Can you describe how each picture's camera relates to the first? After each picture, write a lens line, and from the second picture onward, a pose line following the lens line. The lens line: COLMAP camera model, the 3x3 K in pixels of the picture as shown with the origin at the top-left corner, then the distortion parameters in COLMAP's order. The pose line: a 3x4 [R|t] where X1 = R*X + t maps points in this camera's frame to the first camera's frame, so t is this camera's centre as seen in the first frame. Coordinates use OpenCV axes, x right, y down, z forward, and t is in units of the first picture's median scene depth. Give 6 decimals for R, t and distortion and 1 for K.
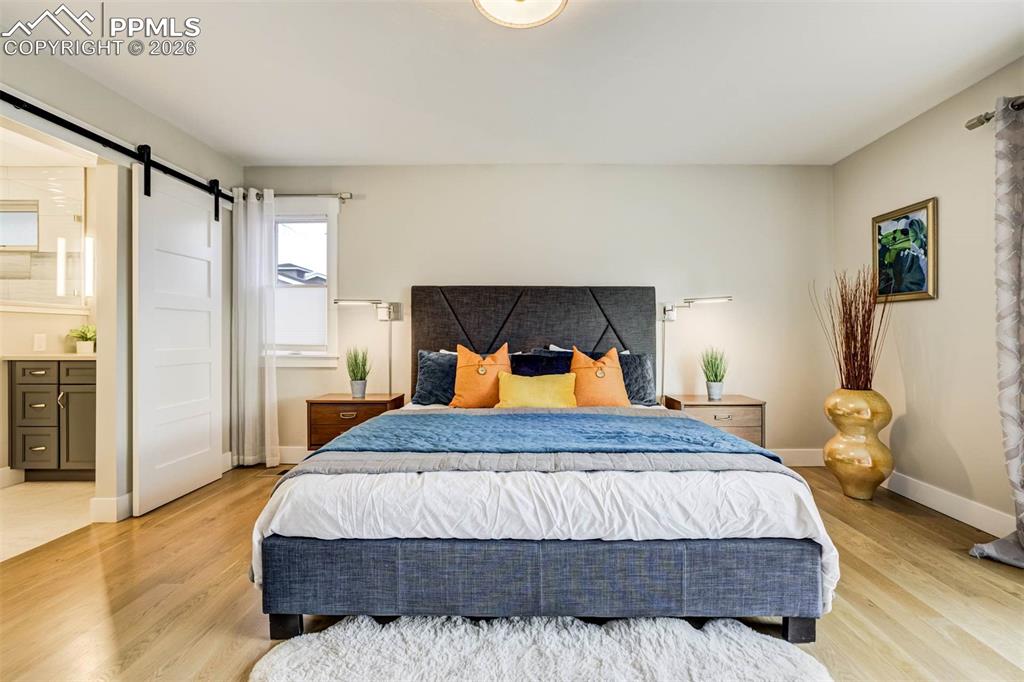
lens RADIAL K [[439.6, 0, 523.1], [0, 439.6, 338.8], [0, 0, 1]] dist [-0.035244, 0.007311]
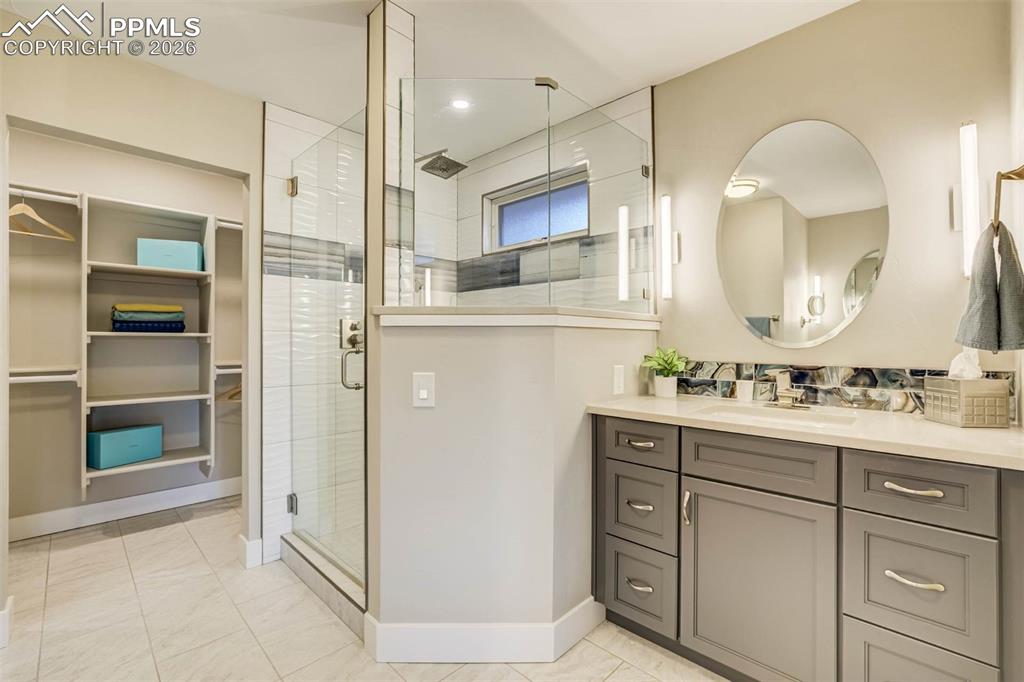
lens RADIAL K [[439.6, 0, 527.6], [0, 439.6, 337.4], [0, 0, 1]] dist [-0.035244, 0.007311]
pose [[0.737467, -0.000590, -0.675383, -0.897754], [-0.008204, 0.999918, -0.009831, -0.046036], [0.675334, 0.012790, 0.737401, 0.513743]]
